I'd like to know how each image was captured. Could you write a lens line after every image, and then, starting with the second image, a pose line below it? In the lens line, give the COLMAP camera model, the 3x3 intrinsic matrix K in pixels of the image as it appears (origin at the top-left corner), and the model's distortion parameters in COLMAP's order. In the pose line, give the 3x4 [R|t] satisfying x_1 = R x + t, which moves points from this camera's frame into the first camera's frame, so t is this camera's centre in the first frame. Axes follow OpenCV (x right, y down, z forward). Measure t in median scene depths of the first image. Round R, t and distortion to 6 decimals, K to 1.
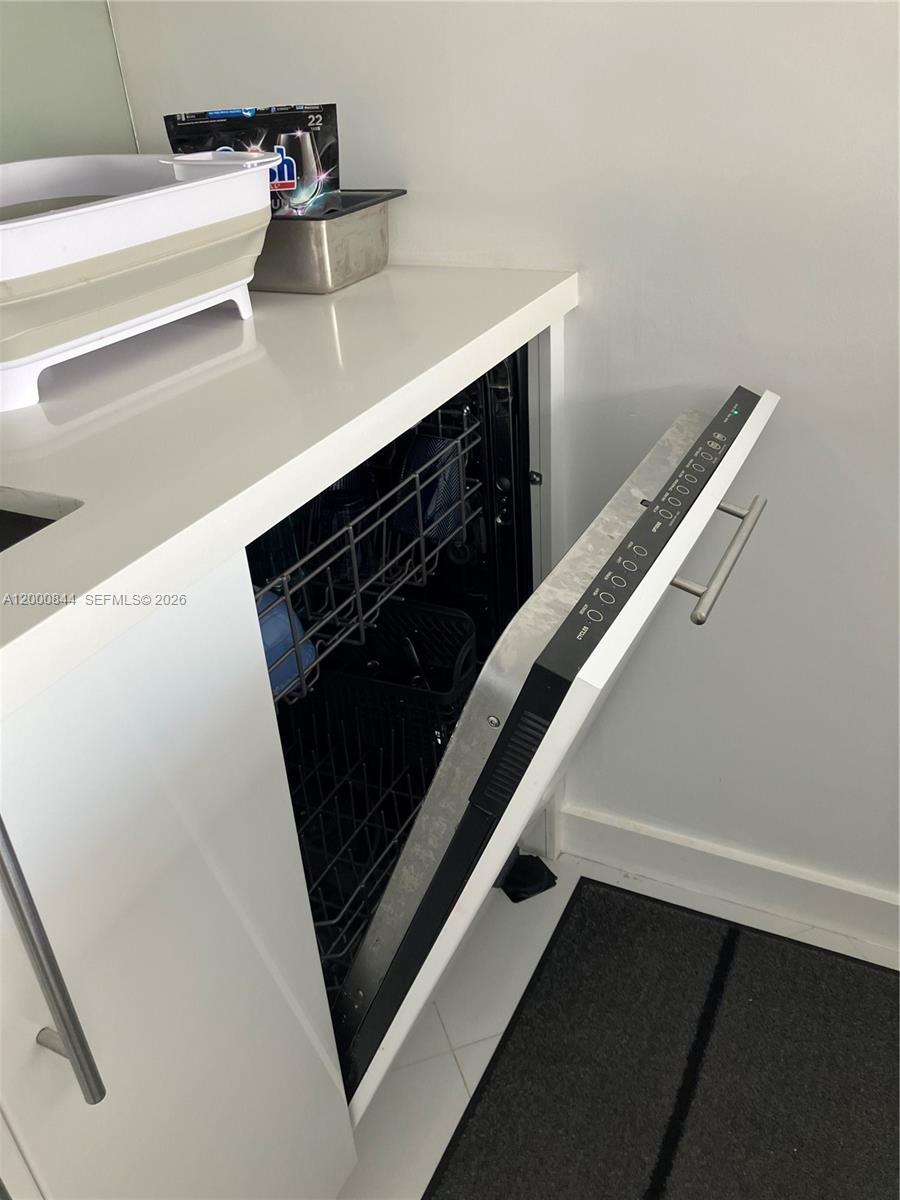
lens RADIAL K [[989.3, 0, 454.5], [0, 989.3, 602.0], [0, 0, 1]] dist [0.017856, -0.000777]
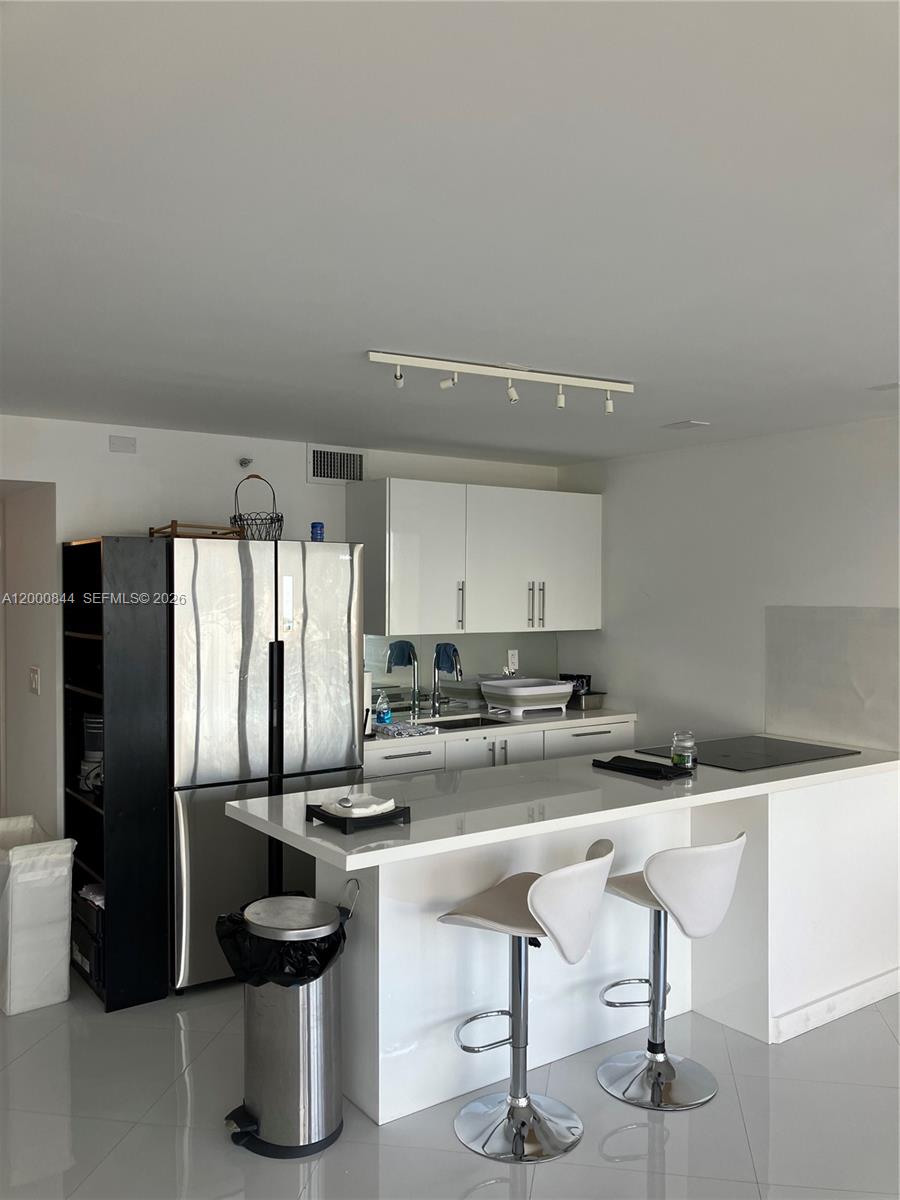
lens RADIAL K [[972.1, 0, 450.0], [0, 972.1, 604.3], [0, 0, 1]] dist [0.087306, -0.179652]
pose [[0.875784, 0.068909, -0.477759, 1.552373], [-0.286735, 0.870477, -0.400065, 1.335485], [0.388310, 0.487361, 0.782109, -3.238316]]
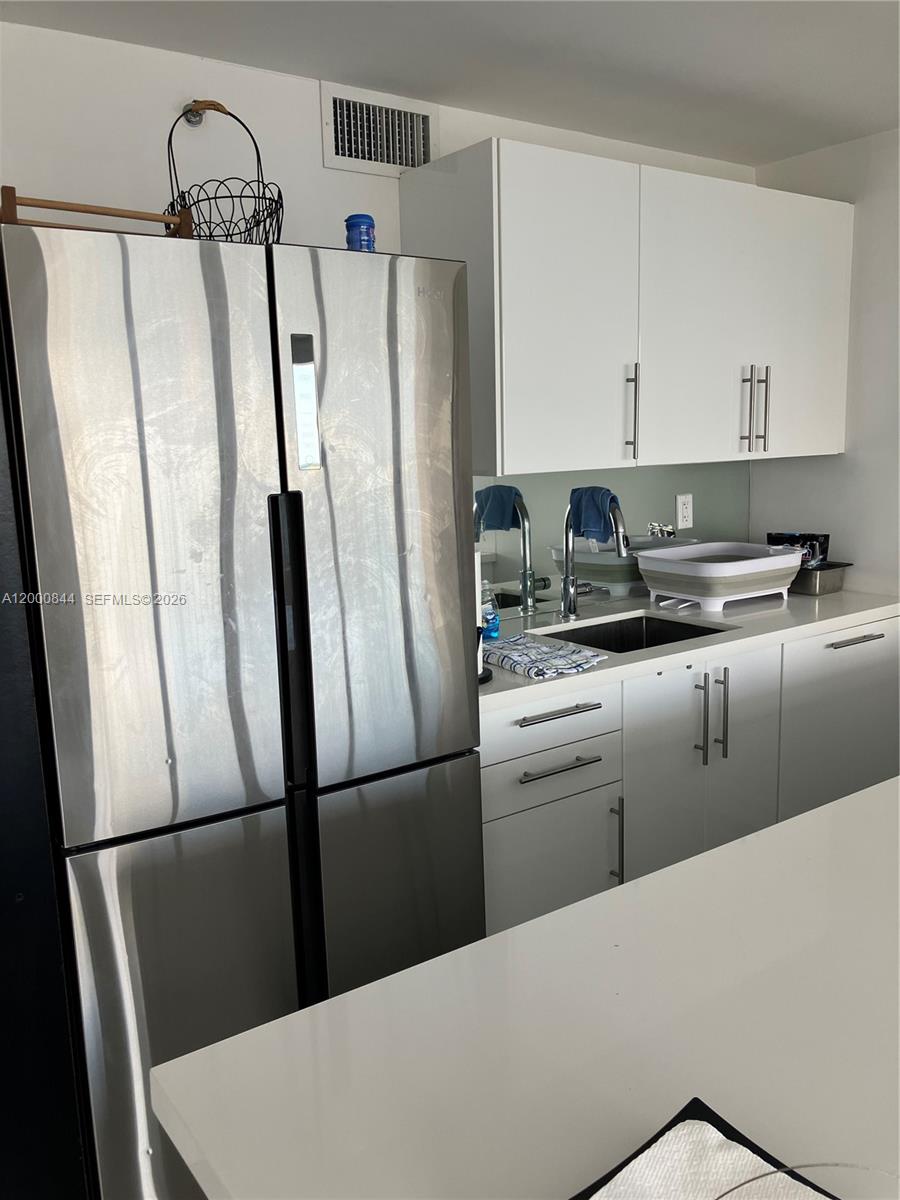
lens RADIAL K [[972.1, 0, 450.0], [0, 972.1, 604.3], [0, 0, 1]] dist [0.087306, -0.179652]
pose [[0.878135, 0.116695, -0.463963, 0.252413], [-0.259827, 0.930635, -0.257698, 0.695070], [0.401709, 0.346844, 0.847543, -1.753288]]
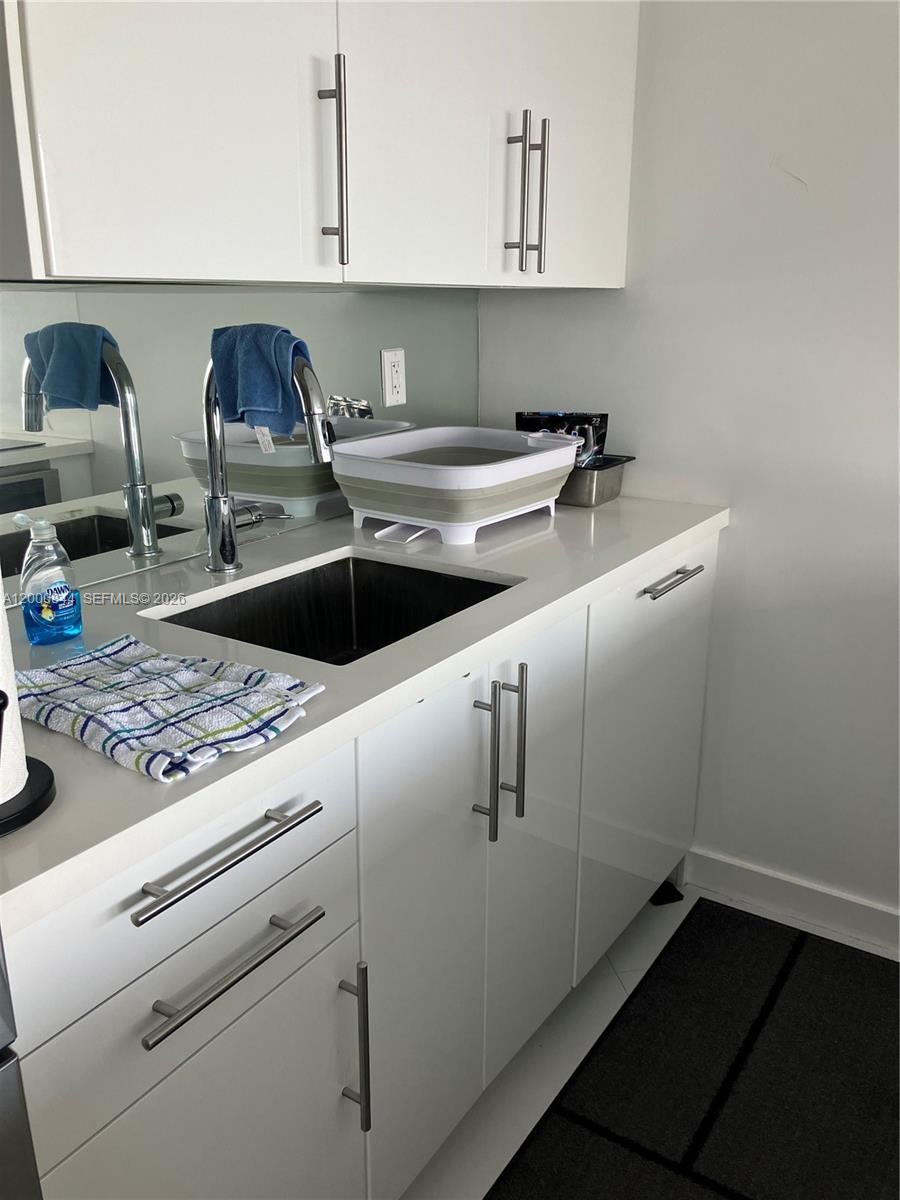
lens RADIAL K [[989.3, 0, 454.5], [0, 989.3, 602.0], [0, 0, 1]] dist [0.017856, -0.000777]
pose [[0.990078, 0.099758, -0.098968, -0.184381], [-0.119026, 0.969712, -0.213286, 0.289819], [0.074694, 0.222950, 0.971964, -0.787932]]
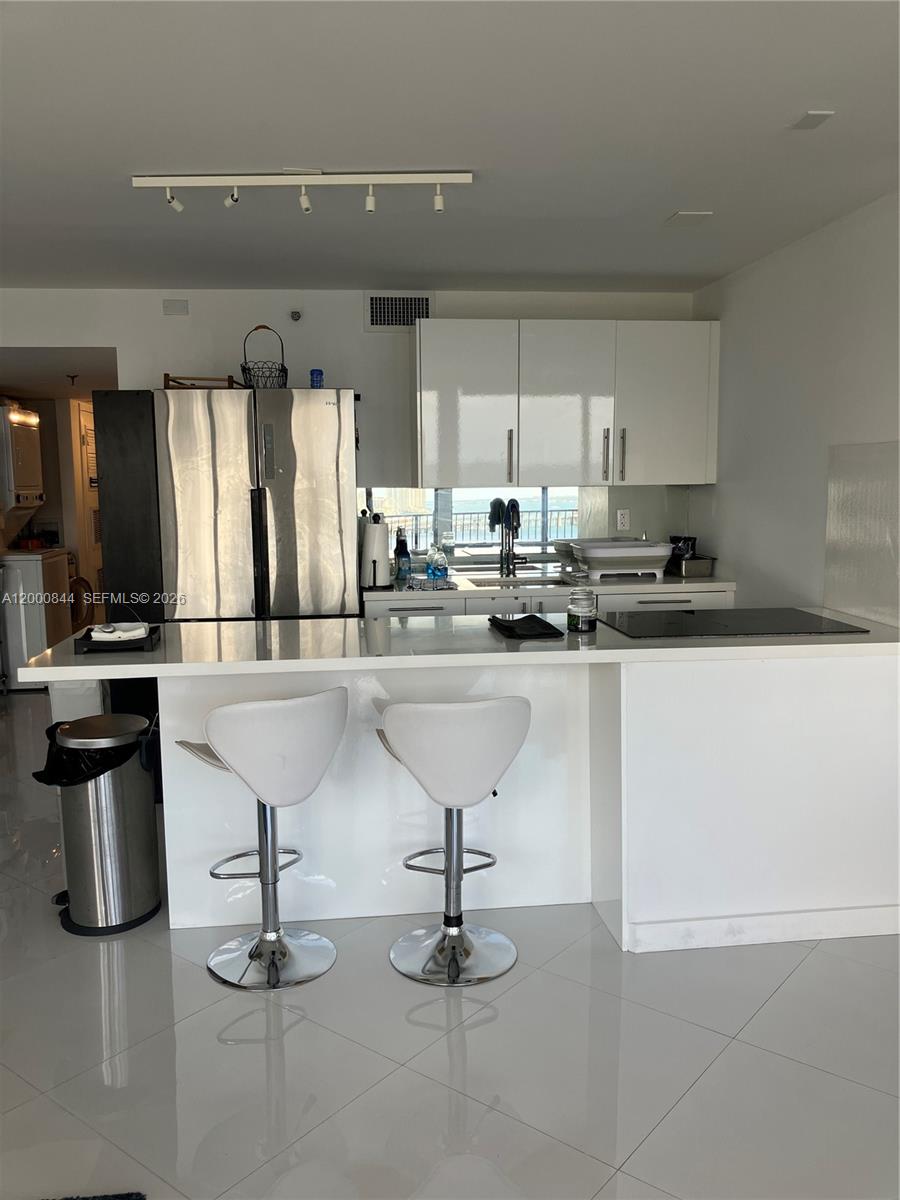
lens RADIAL K [[989.3, 0, 454.5], [0, 989.3, 602.0], [0, 0, 1]] dist [0.017856, -0.000777]
pose [[0.541260, 0.161811, -0.825139, 2.852317], [-0.438676, 0.891522, -0.112926, 0.684665], [0.717357, 0.423091, 0.553528, -1.979547]]
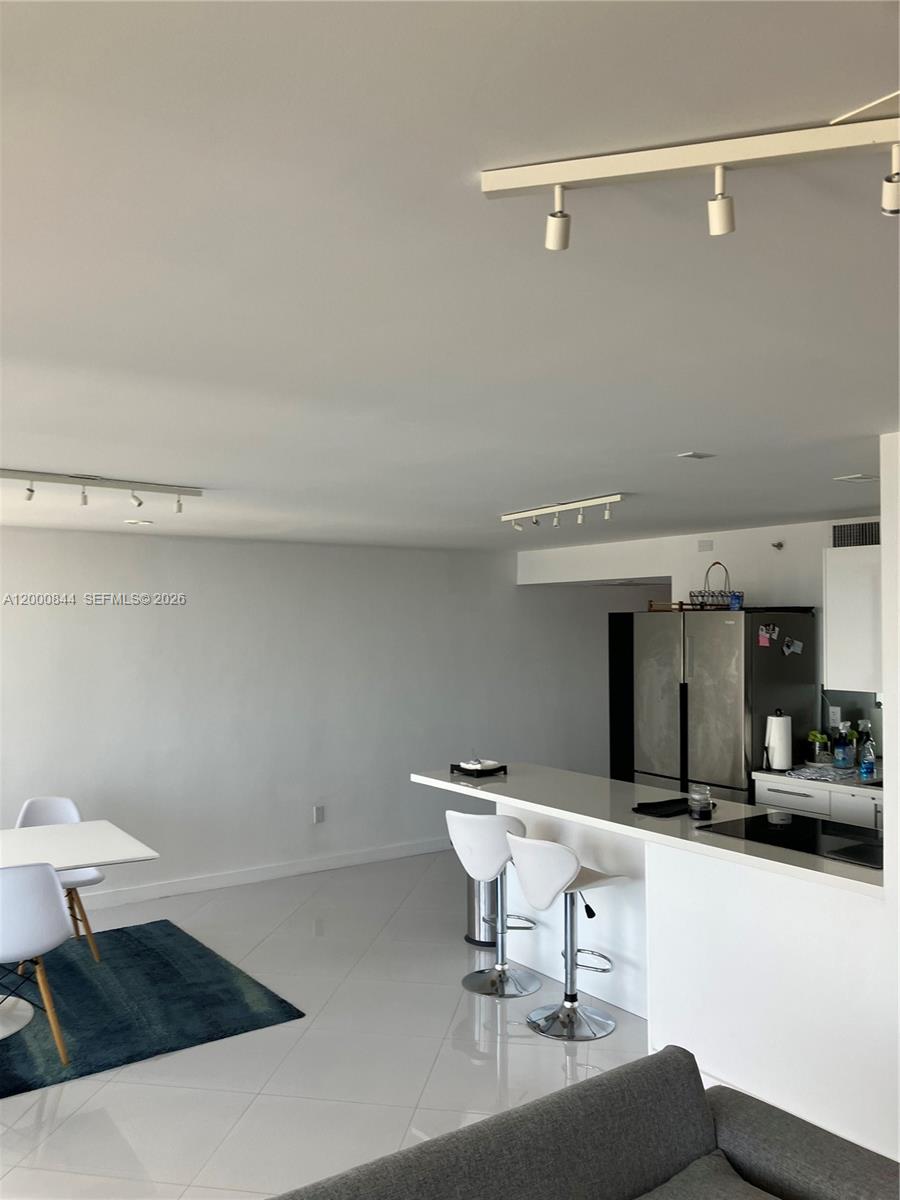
lens RADIAL K [[972.1, 0, 450.0], [0, 972.1, 604.3], [0, 0, 1]] dist [0.087306, -0.179652]
pose [[-0.472894, 0.047238, -0.879852, 4.292894], [-0.413586, 0.869823, 0.268989, -1.008212], [0.778022, 0.491098, -0.391797, 0.216780]]
